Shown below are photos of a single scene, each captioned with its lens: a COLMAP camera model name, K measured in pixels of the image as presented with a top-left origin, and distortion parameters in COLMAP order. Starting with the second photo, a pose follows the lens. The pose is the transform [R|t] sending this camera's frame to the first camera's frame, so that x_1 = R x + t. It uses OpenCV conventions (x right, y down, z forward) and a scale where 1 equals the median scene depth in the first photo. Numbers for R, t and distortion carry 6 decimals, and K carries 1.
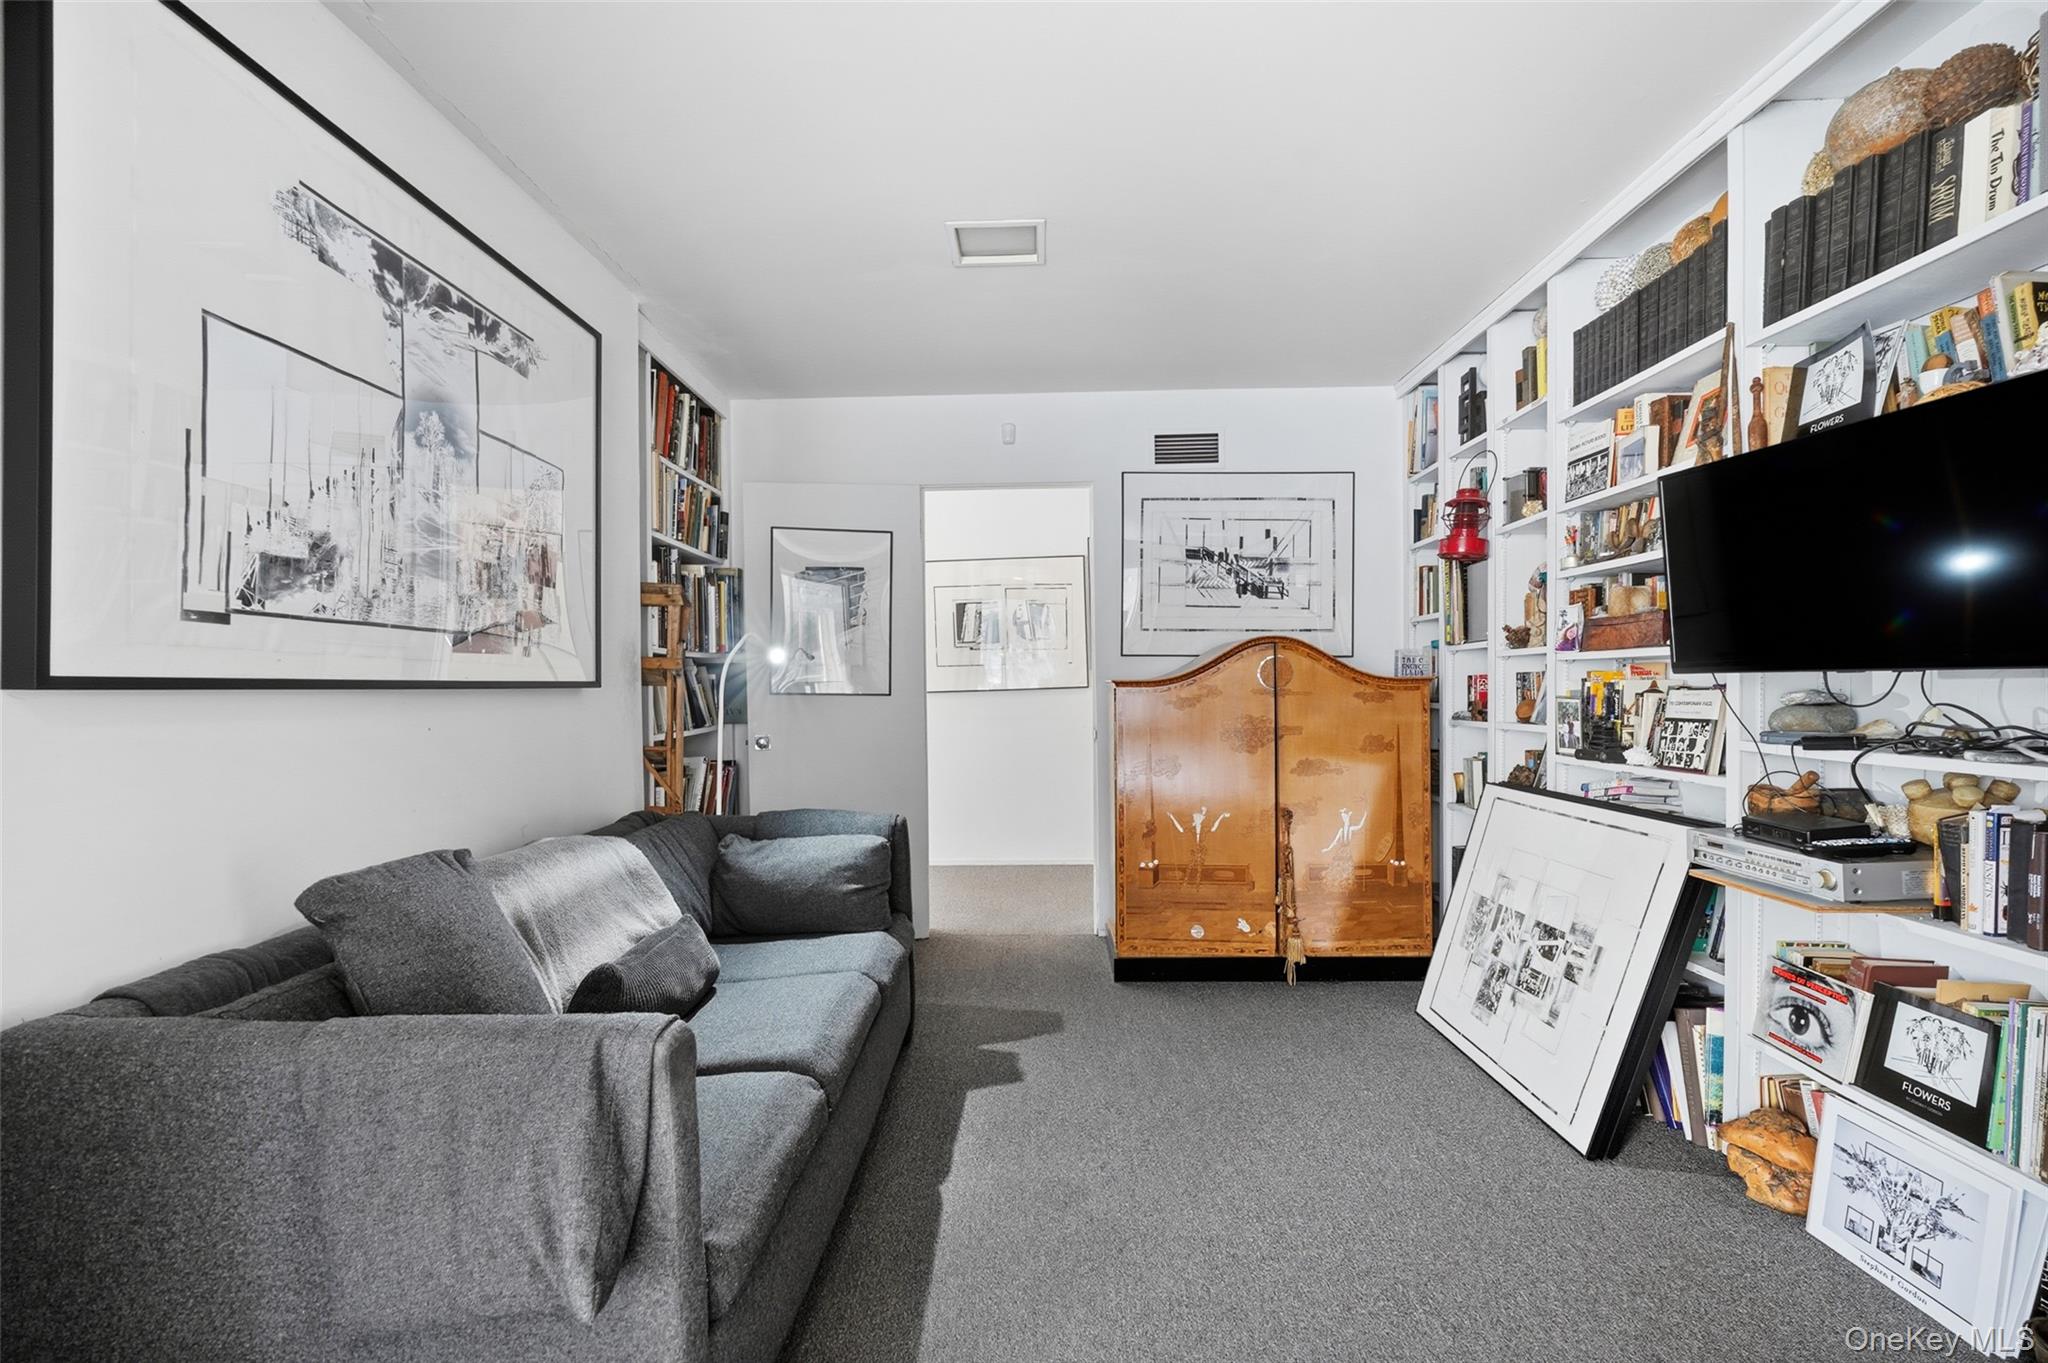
lens RADIAL K [[942.4, 0, 1019.4], [0, 942.4, 694.8], [0, 0, 1]] dist [0.001703, 0.000629]
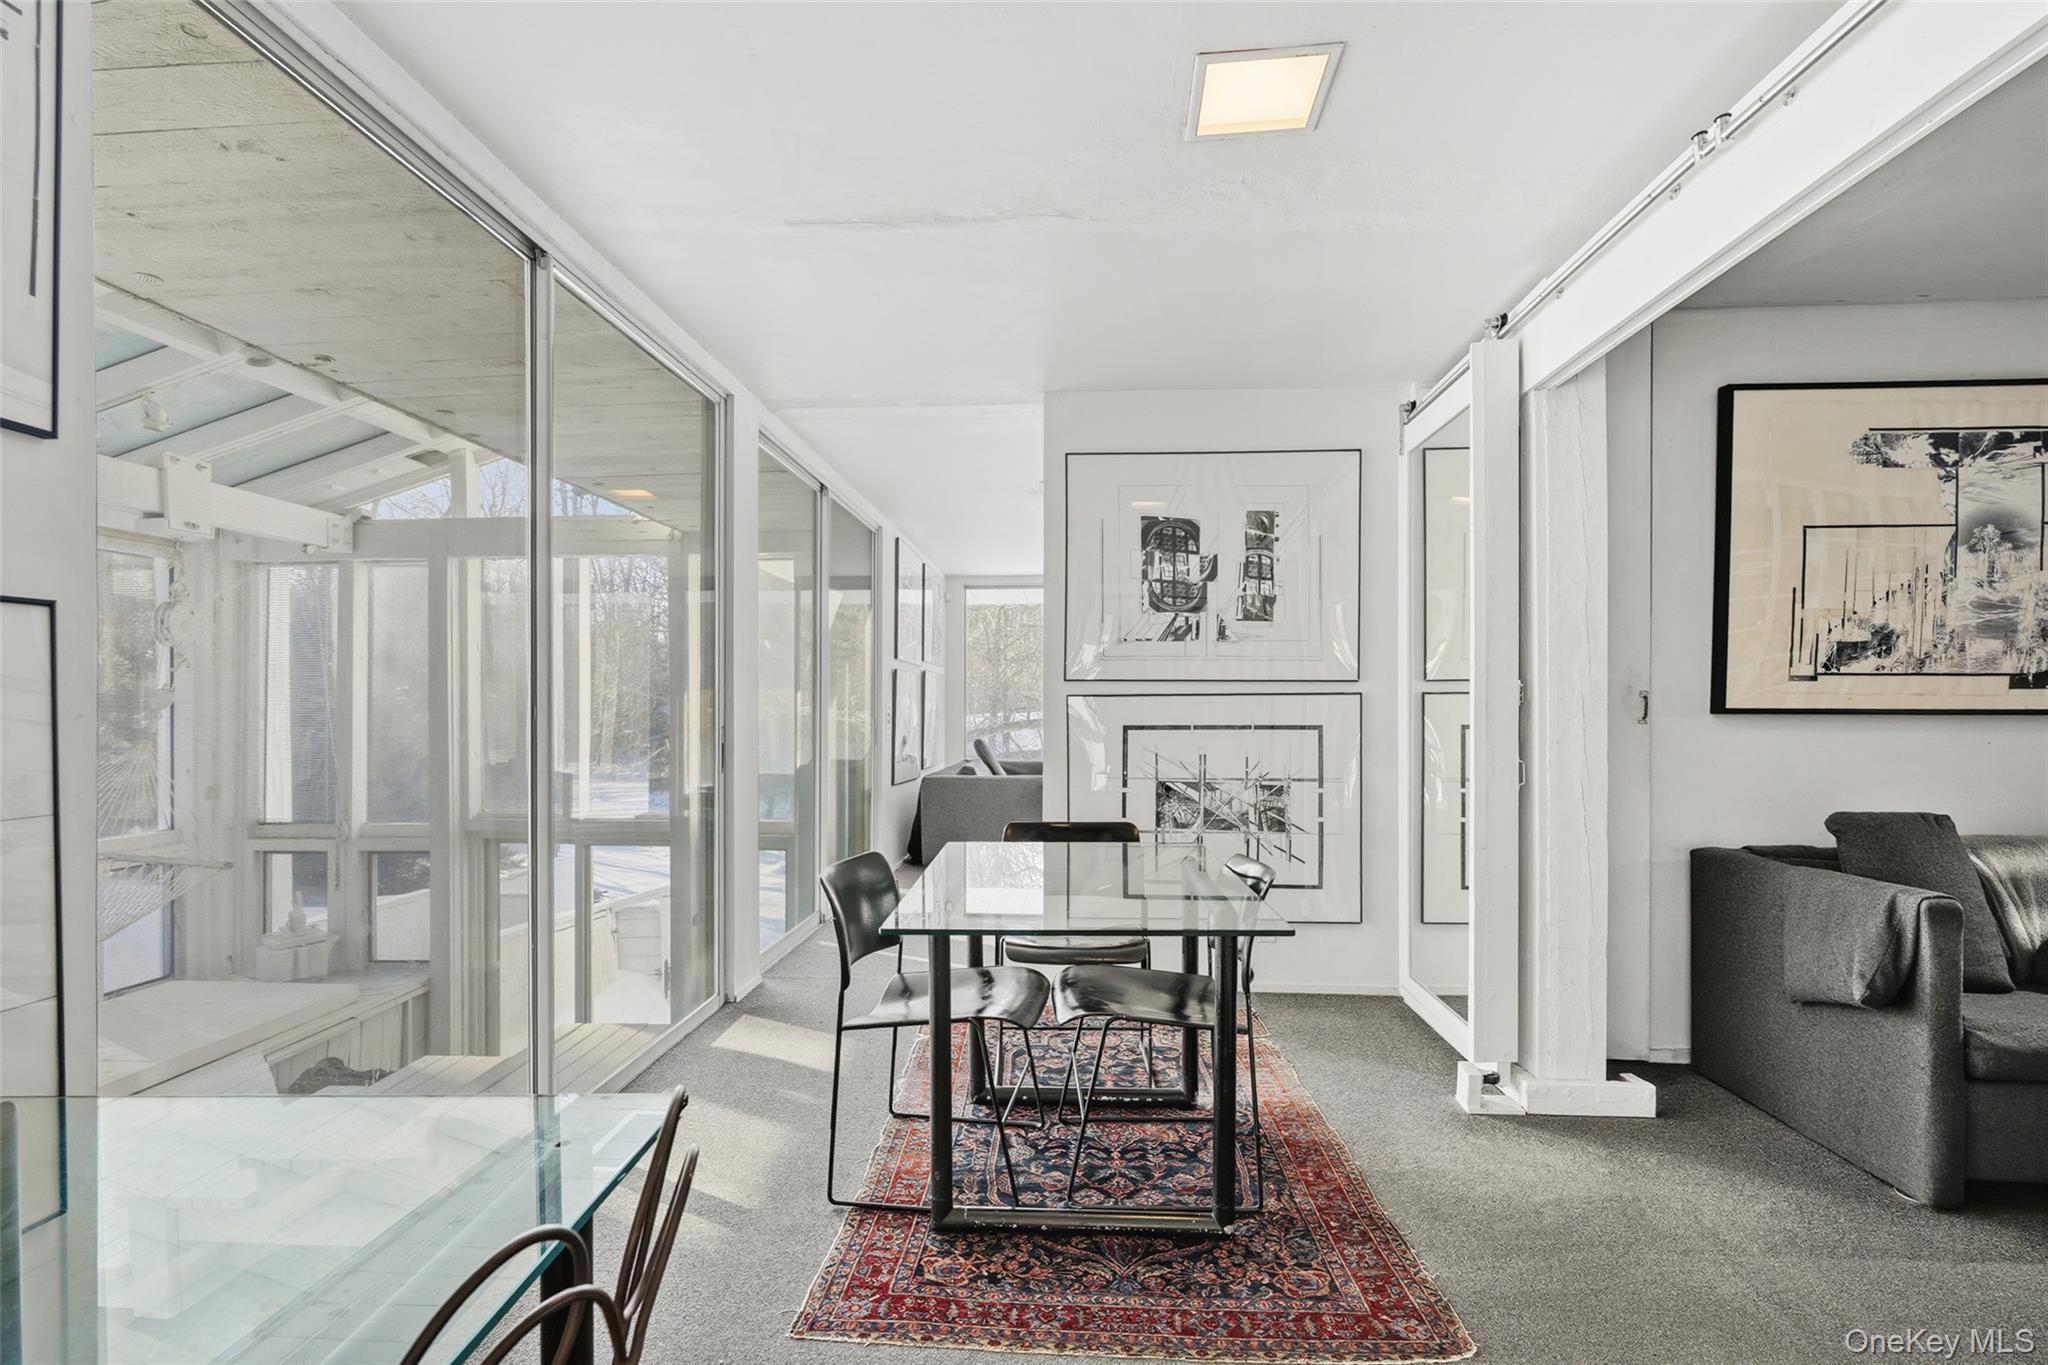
lens RADIAL K [[942.4, 0, 1019.4], [0, 942.4, 695.8], [0, 0, 1]] dist [0.001703, 0.000629]
pose [[-0.042234, -0.002112, -0.999105, 0.859087], [-0.009981, 0.999949, -0.001692, -0.017084], [0.999058, 0.009900, -0.042253, -0.412782]]
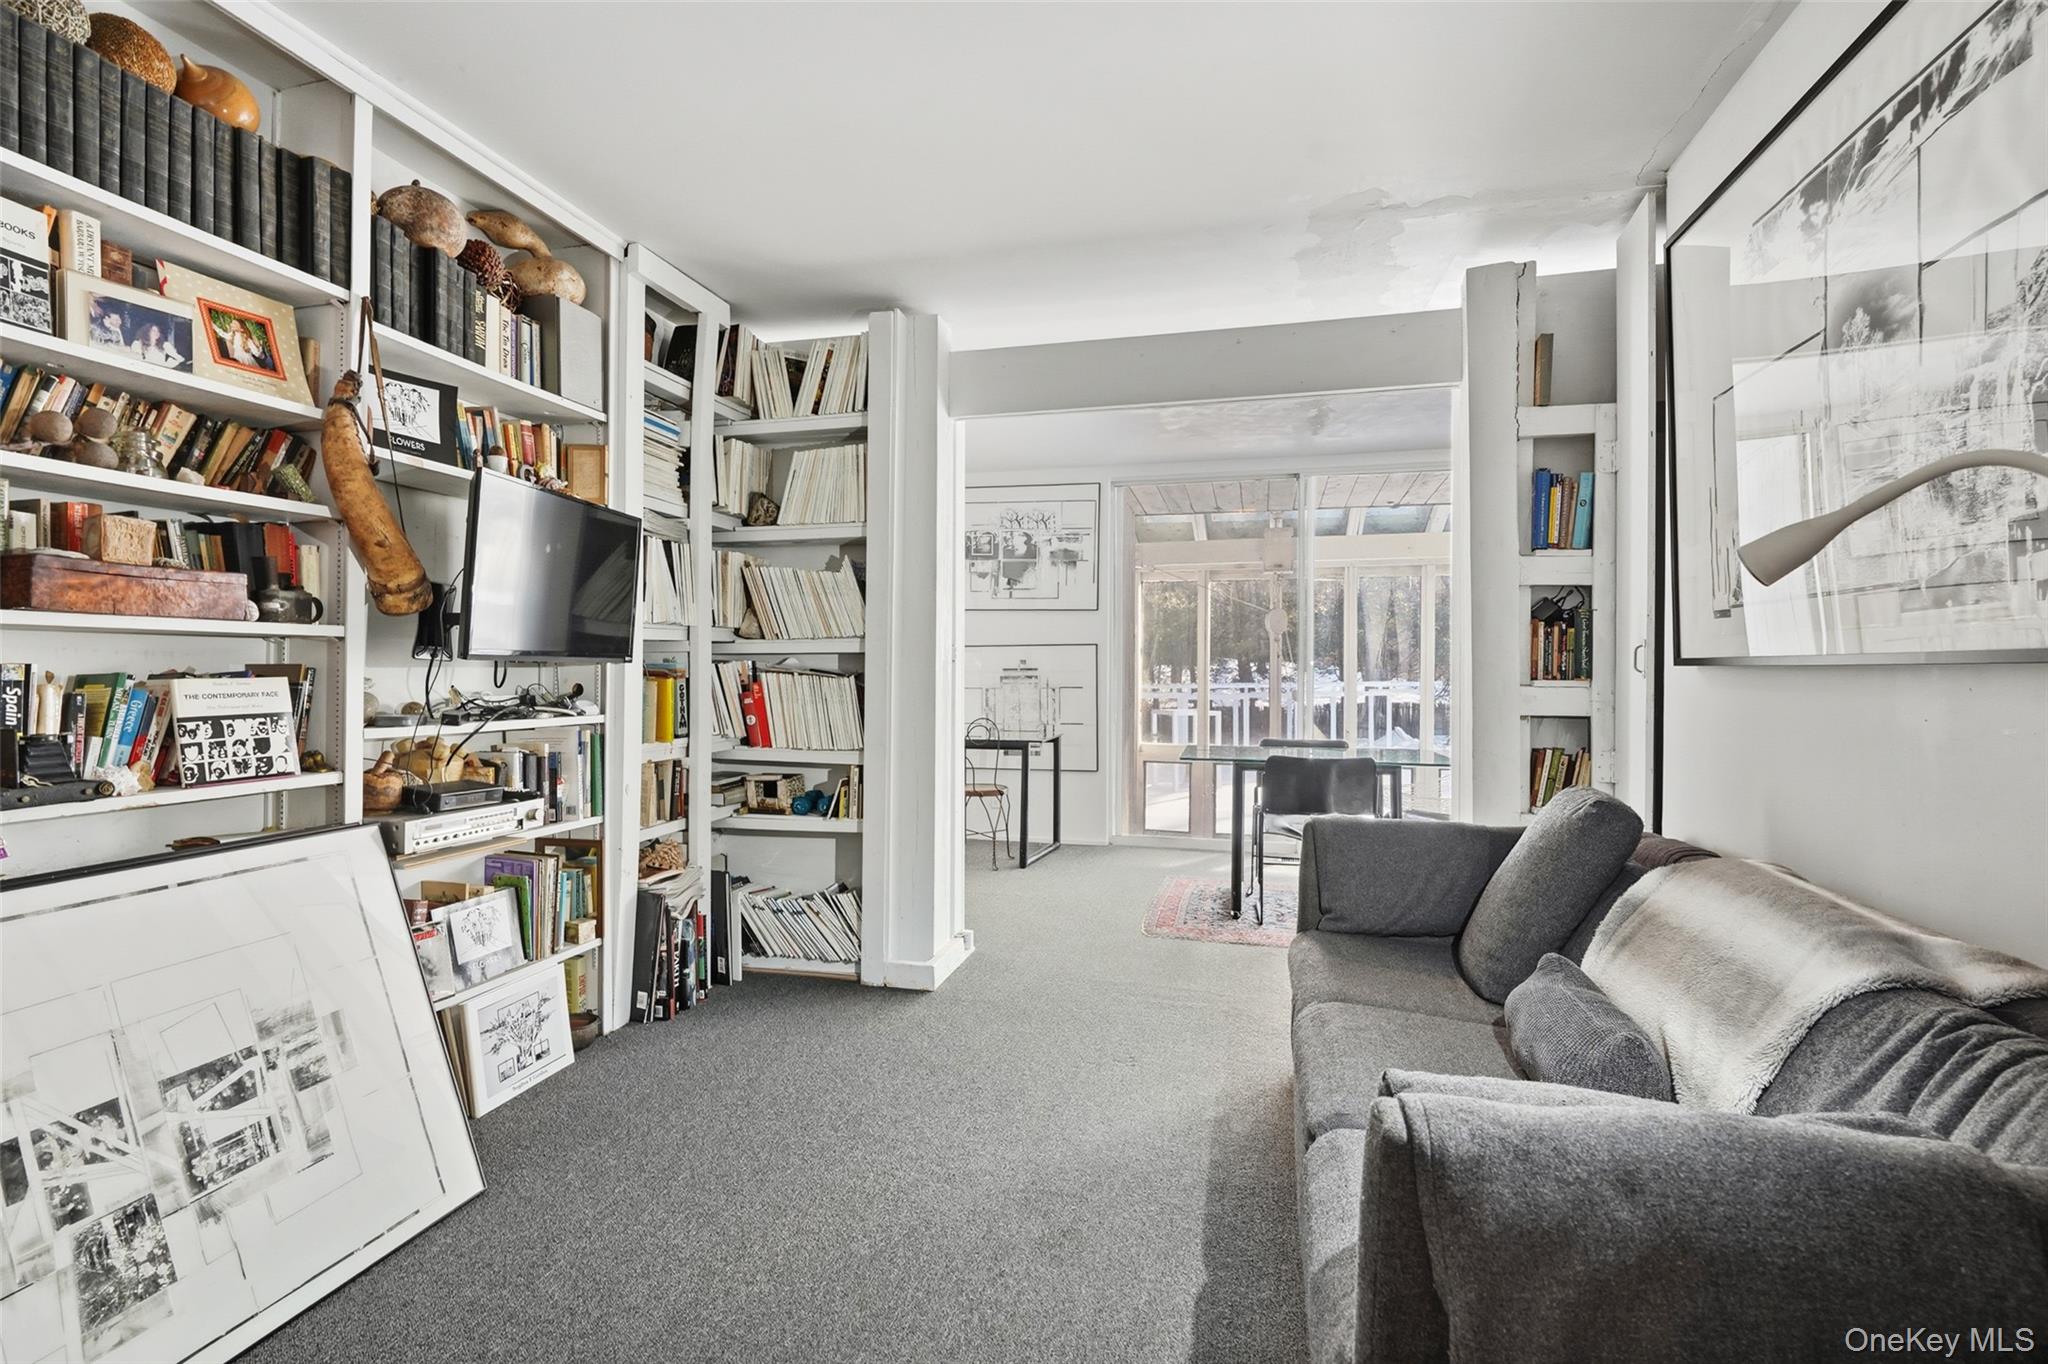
lens RADIAL K [[944.1, 0, 1024.0], [0, 944.1, 682.0], [0, 0, 1]] dist [0.000927, 0.000092]
pose [[-0.974421, 0.005549, 0.224663, -0.118157], [0.009902, 0.999784, 0.018250, -0.010912], [-0.224513, 0.020007, -0.974266, 1.841128]]
